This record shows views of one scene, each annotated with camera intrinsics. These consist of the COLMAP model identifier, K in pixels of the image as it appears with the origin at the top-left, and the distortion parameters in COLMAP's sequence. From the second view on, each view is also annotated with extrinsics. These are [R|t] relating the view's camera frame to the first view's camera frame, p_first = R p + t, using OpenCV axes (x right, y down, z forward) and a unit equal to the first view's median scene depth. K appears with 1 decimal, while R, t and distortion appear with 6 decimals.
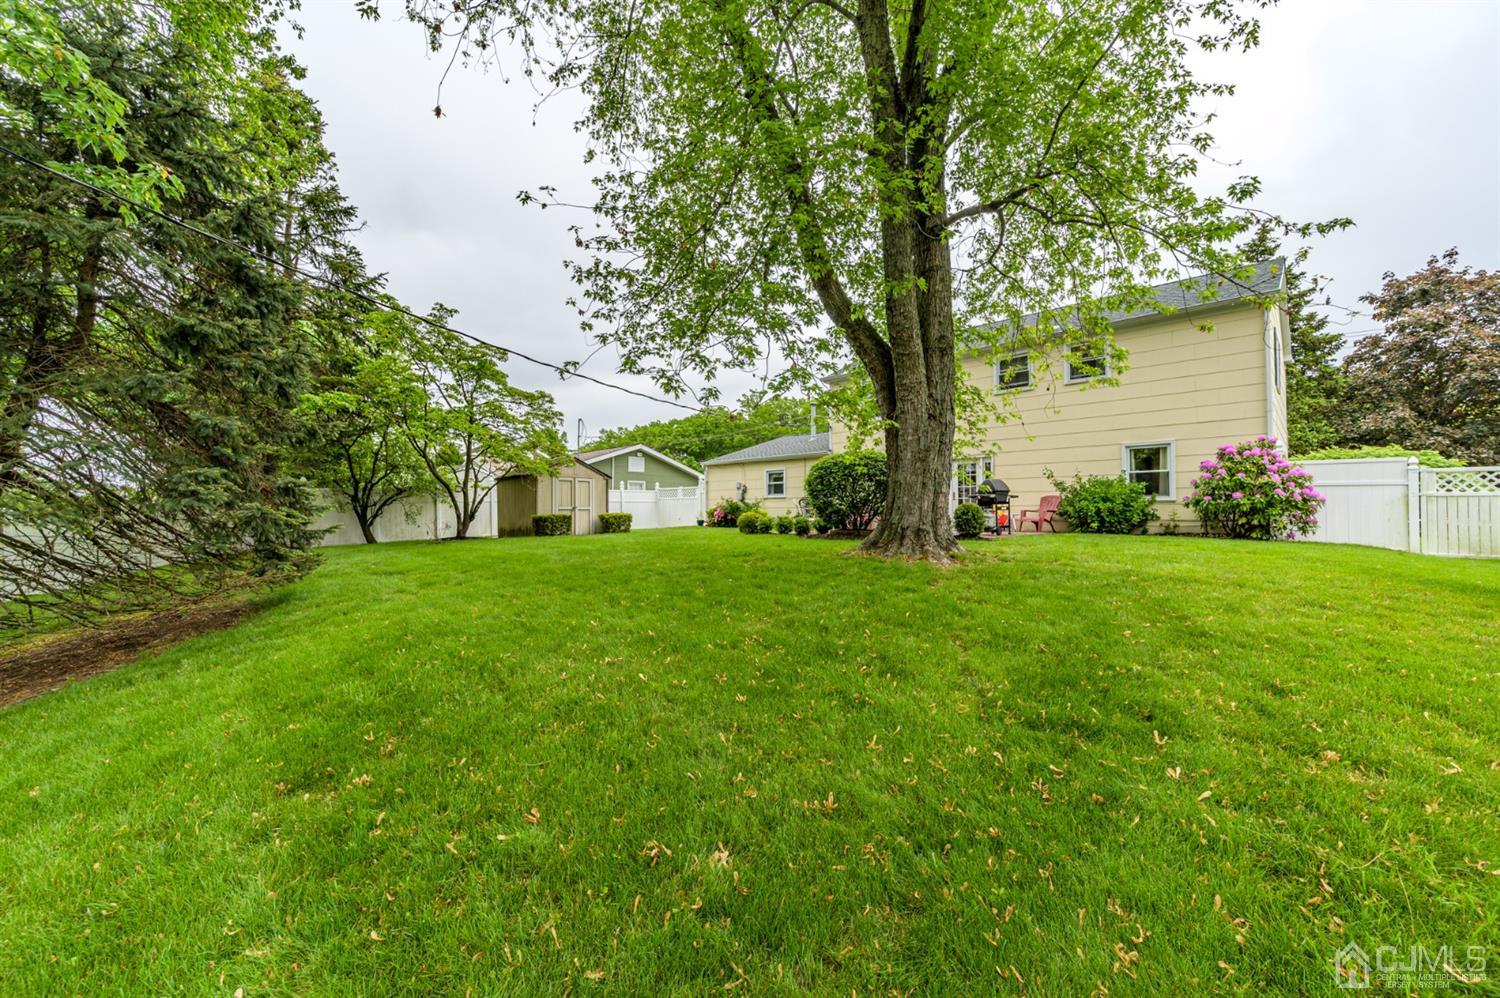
lens RADIAL K [[589.0, 0, 751.9], [0, 589.0, 502.8], [0, 0, 1]] dist [0.000164, 0.000112]
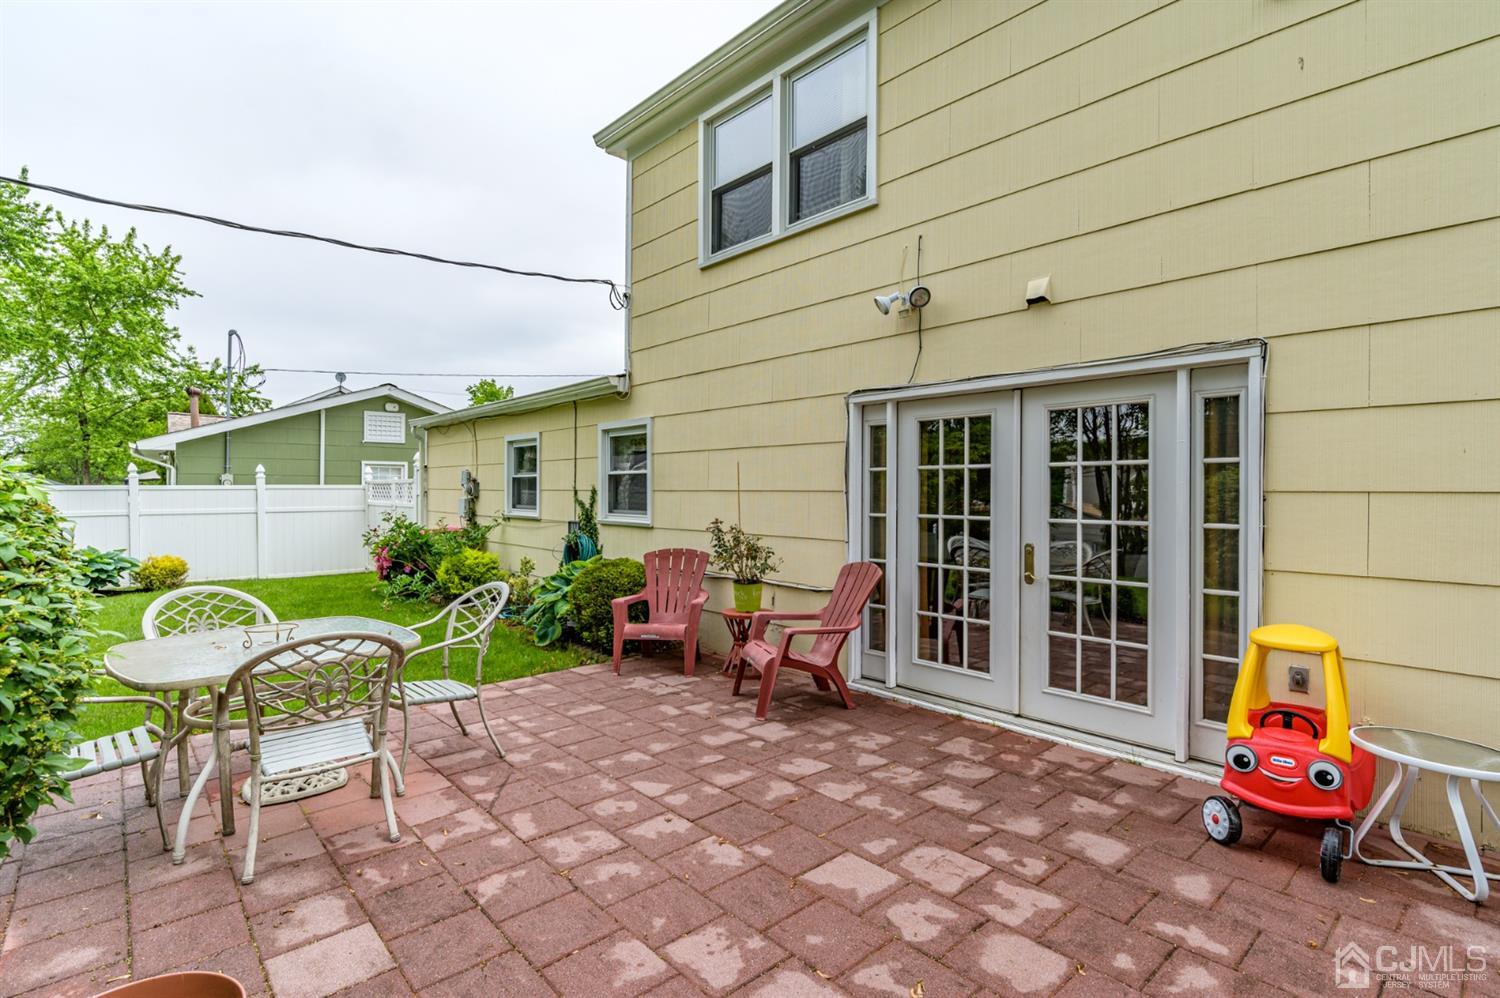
lens RADIAL K [[724.1, 0, 743.9], [0, 724.1, 489.7], [0, 0, 1]] dist [-0.006431, -0.001282]
pose [[0.996359, -0.002978, -0.085206, 0.211412], [0.005269, 0.999630, 0.026673, -0.035822], [0.085095, -0.027025, 0.996006, 0.578332]]
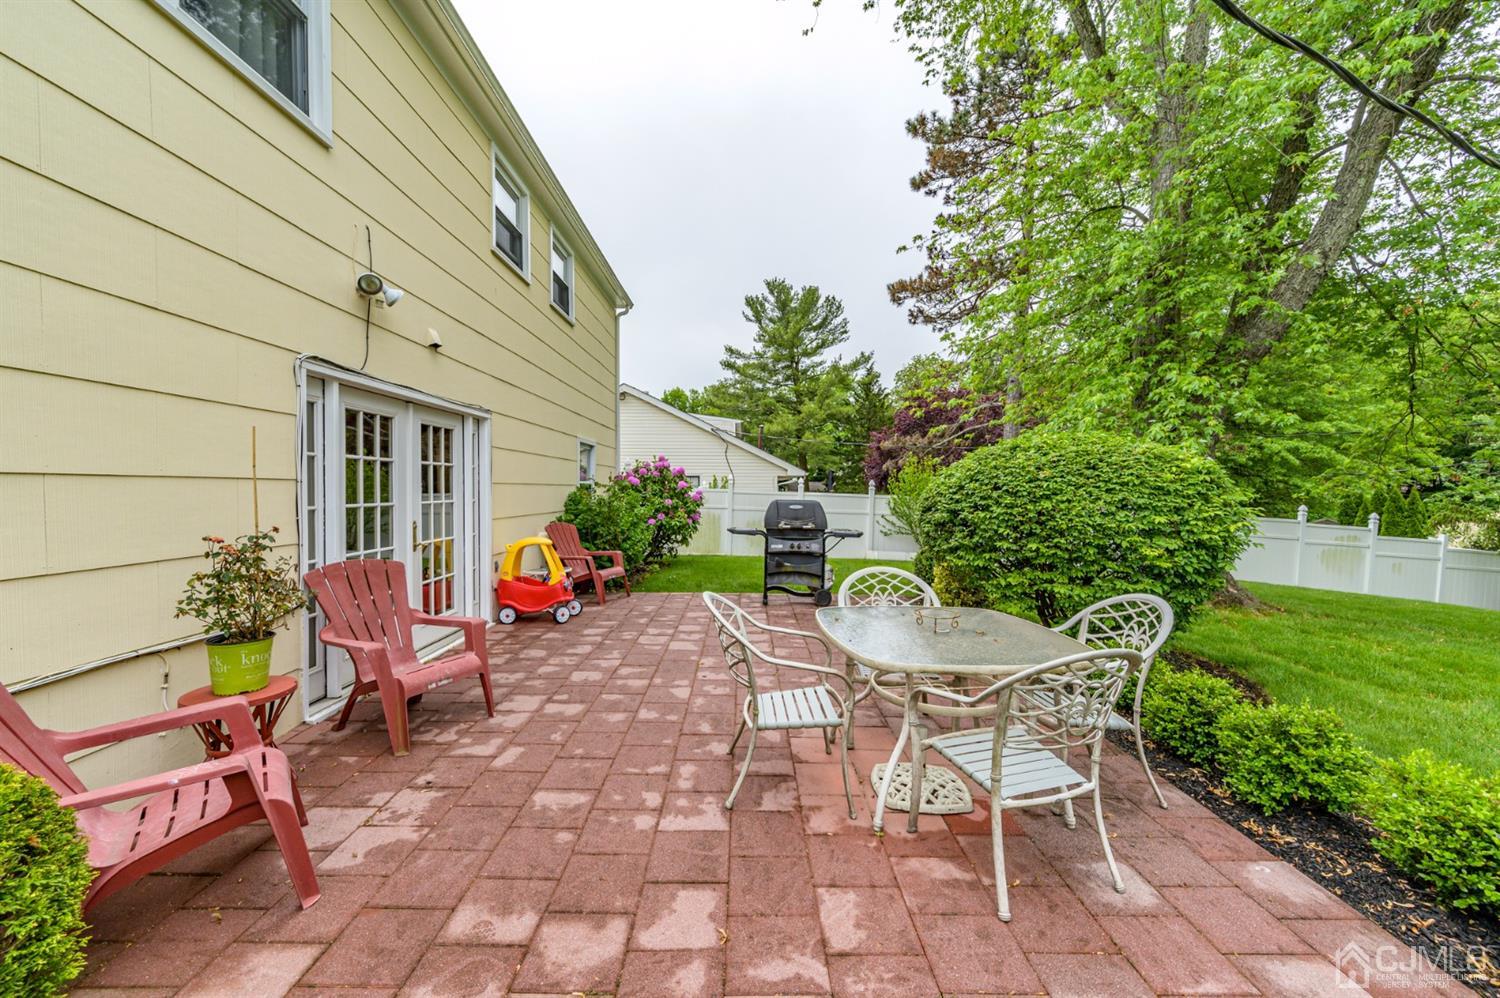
lens RADIAL K [[589.0, 0, 756.3], [0, 589.0, 498.8], [0, 0, 1]] dist [0.000164, 0.000112]
pose [[-0.706339, -0.026513, 0.707377, 0.030553], [-0.034858, 0.999389, 0.002652, -0.028180], [-0.707015, -0.022784, -0.706832, 0.849789]]
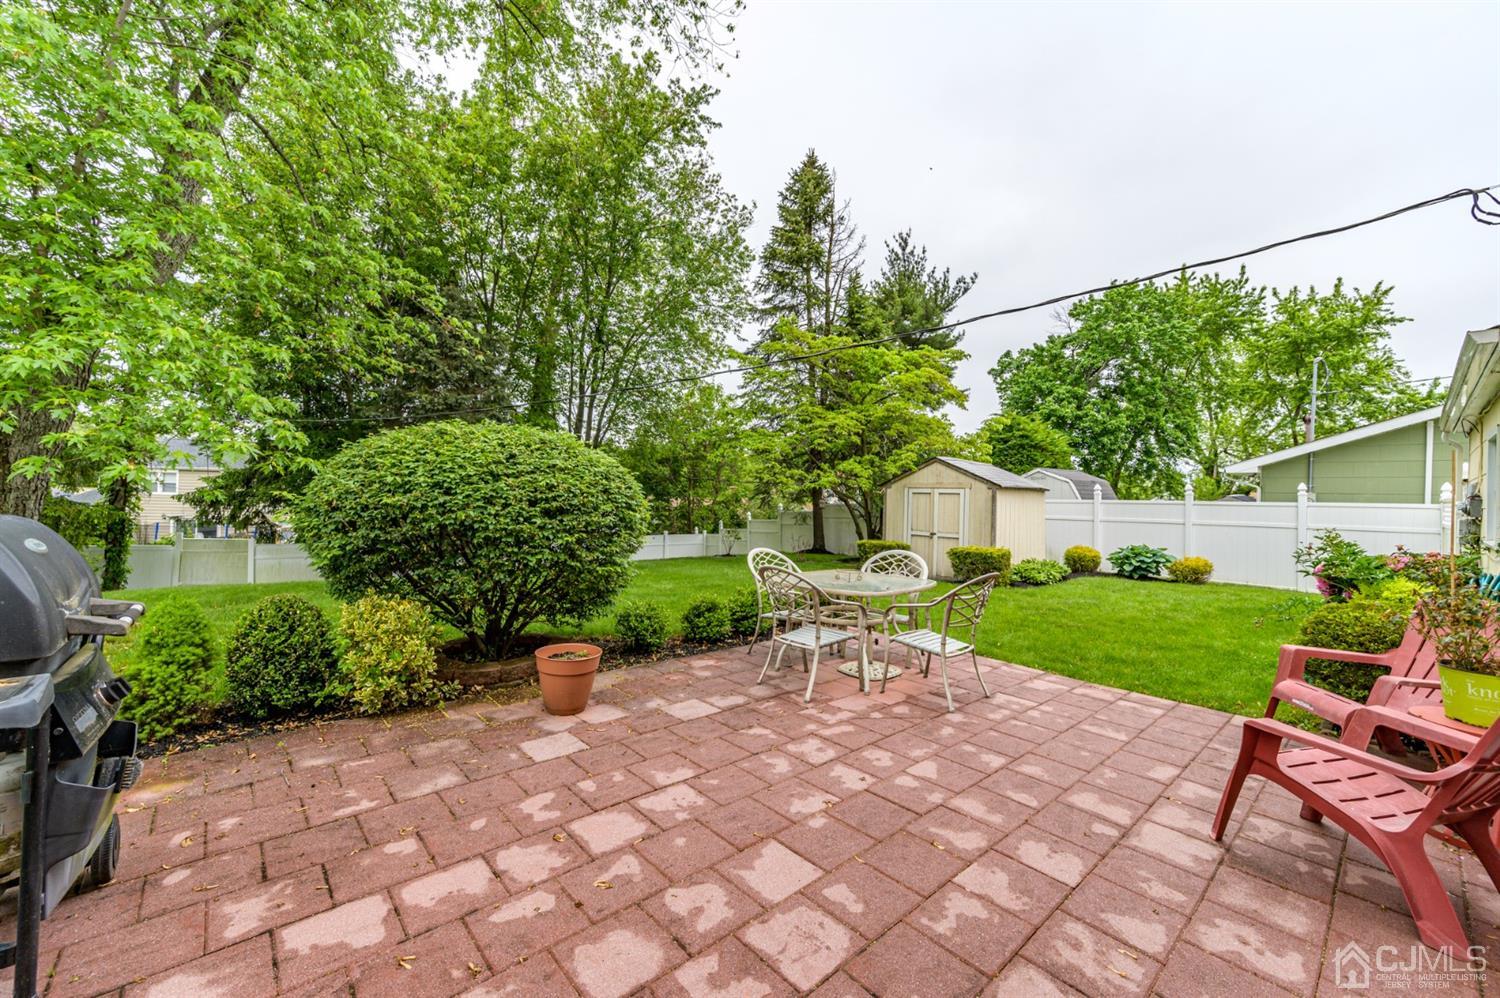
lens RADIAL K [[589.0, 0, 746.4], [0, 589.0, 498.6], [0, 0, 1]] dist [0.000164, 0.000112]
pose [[-0.080215, -0.000860, -0.996777, 0.318277], [0.001865, 0.999998, -0.001013, -0.029417], [0.996776, -0.001940, -0.080213, 0.703203]]
